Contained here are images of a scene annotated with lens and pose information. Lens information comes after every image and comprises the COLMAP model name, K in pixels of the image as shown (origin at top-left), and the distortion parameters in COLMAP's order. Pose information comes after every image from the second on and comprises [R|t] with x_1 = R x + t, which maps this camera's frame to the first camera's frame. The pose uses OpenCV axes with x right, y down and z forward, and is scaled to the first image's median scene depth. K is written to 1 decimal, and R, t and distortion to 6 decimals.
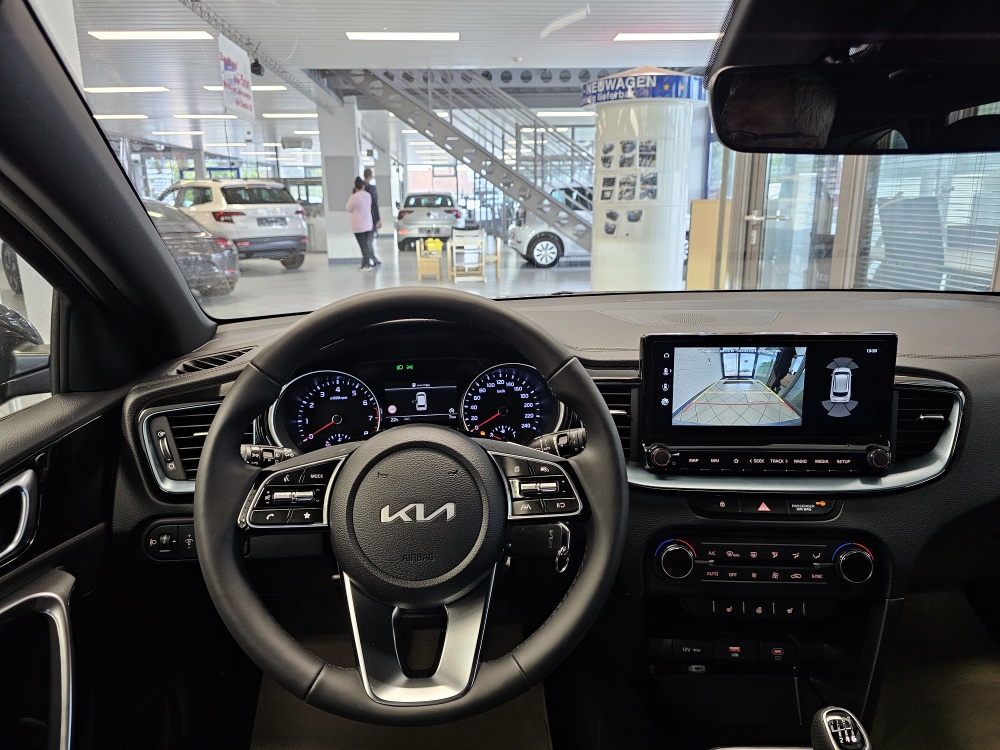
lens RADIAL K [[669.2, 0, 494.1], [0, 669.2, 376.8], [0, 0, 1]] dist [0.071348, -0.084871]
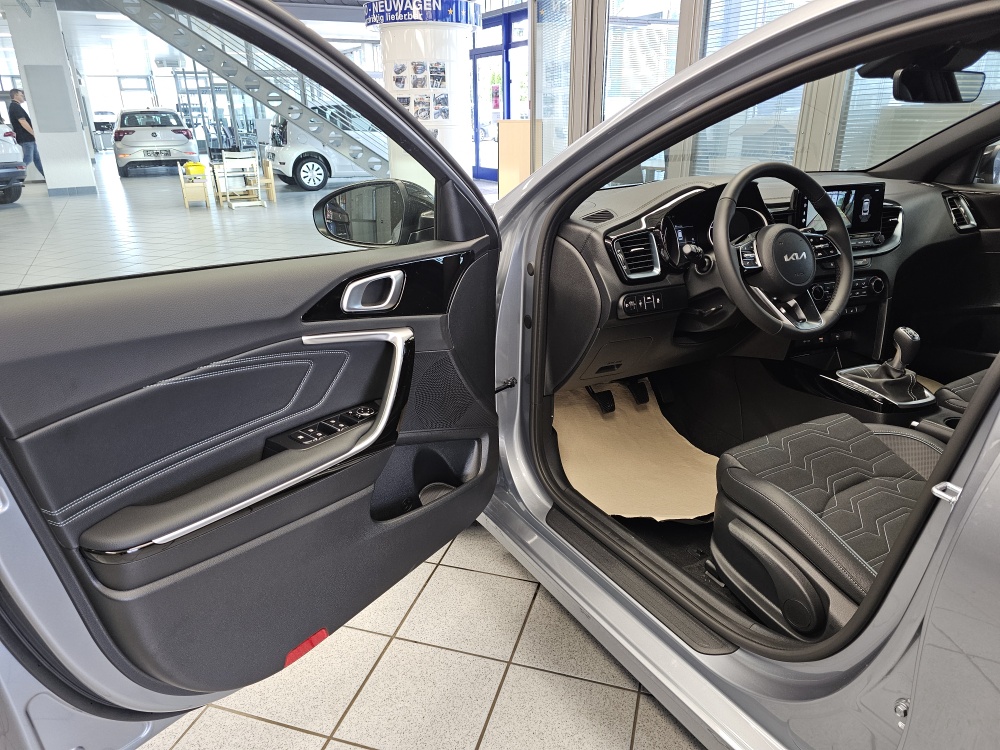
lens RADIAL K [[674.3, 0, 496.3], [0, 674.3, 376.3], [0, 0, 1]] dist [0.037389, -0.029882]
pose [[0.915201, -0.145286, 0.375898, -1.321712], [0.104599, 0.986425, 0.126591, 0.131038], [-0.389187, -0.076537, 0.917974, -0.536067]]
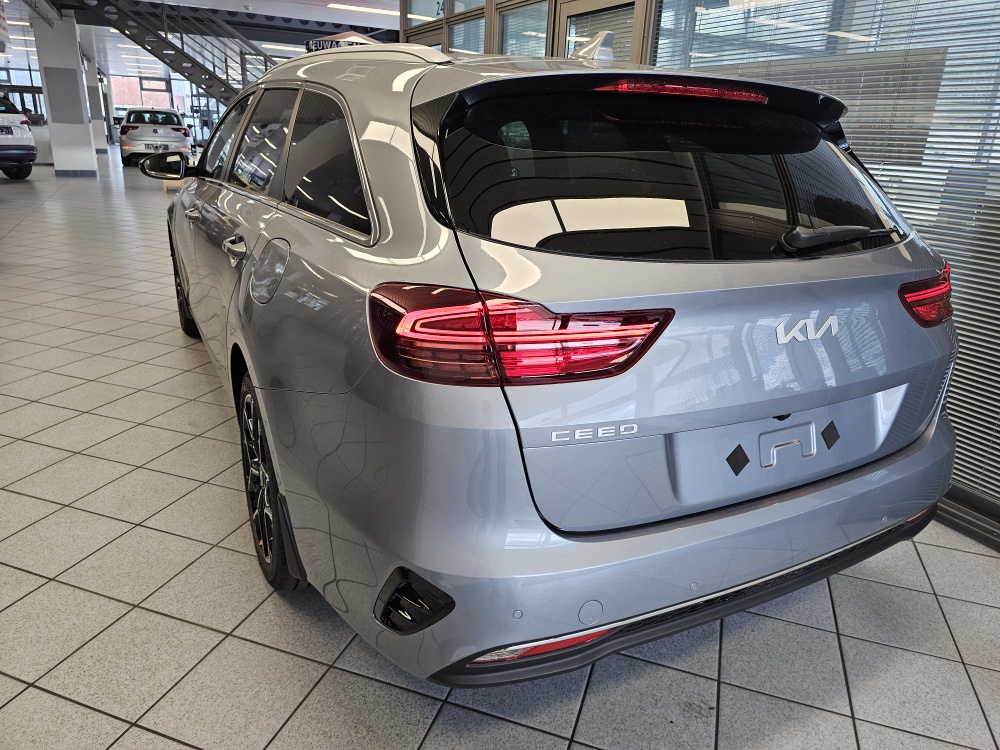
lens RADIAL K [[667.9, 0, 501.6], [0, 667.9, 373.8], [0, 0, 1]] dist [0.003186, -0.000078]
pose [[0.922019, -0.076608, 0.379488, -0.492939], [0.040064, 0.993844, 0.103289, 0.818404], [-0.385065, -0.080031, 0.919413, -3.332092]]
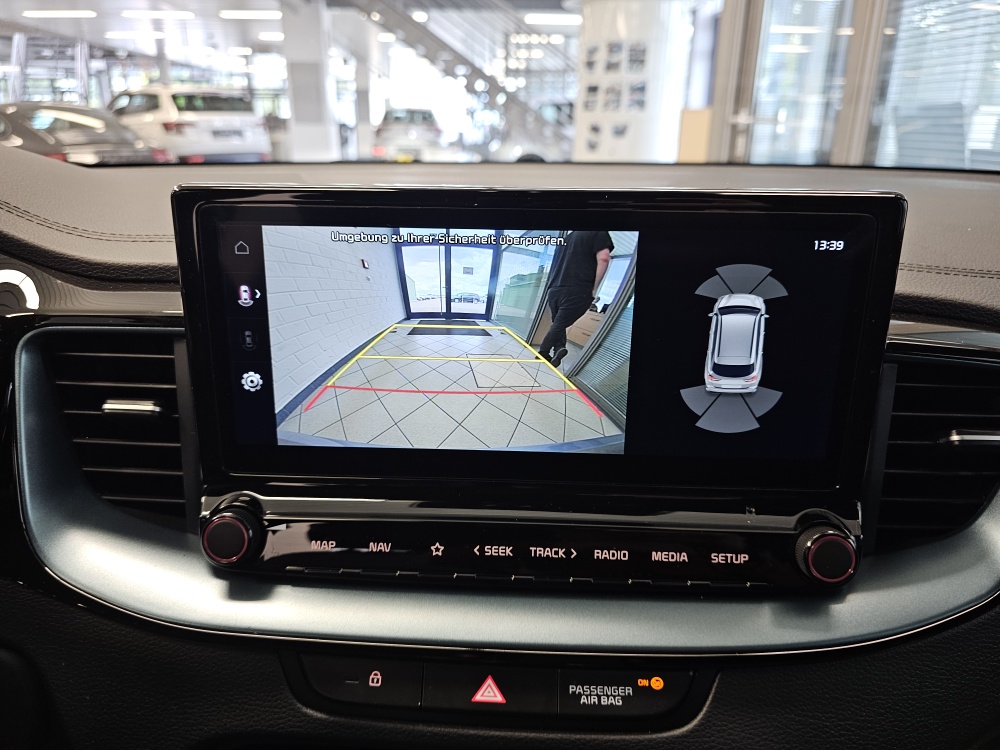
lens RADIAL K [[689.3, 0, 491.5], [0, 689.3, 383.3], [0, 0, 1]] dist [0.008955, -0.022291]
pose [[0.999800, 0.018987, 0.006351, 0.338049], [-0.019546, 0.994361, 0.104231, -0.002174], [-0.004336, -0.104334, 0.994533, 0.567832]]
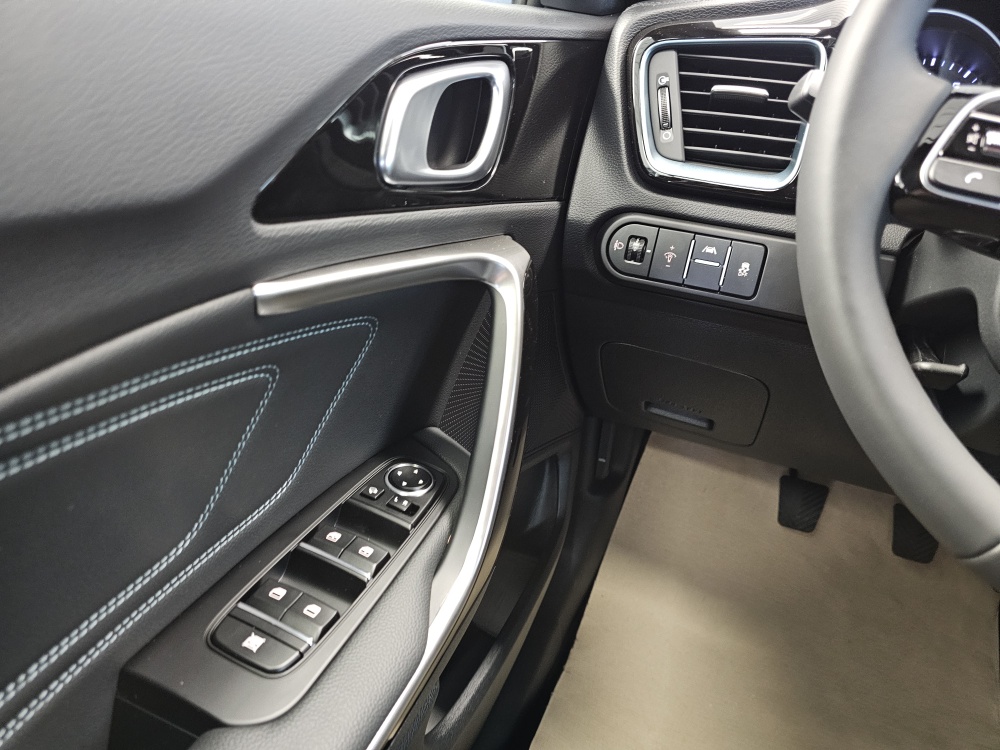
lens RADIAL K [[680.2, 0, 500.0], [0, 680.2, 375.0], [0, 0, 1]] dist [0.026622, -0.039993]
pose [[0.883392, 0.268978, -0.383757, -0.258632], [-0.177917, 0.950068, 0.256353, 0.175448], [0.433549, -0.158183, 0.887138, 0.274025]]
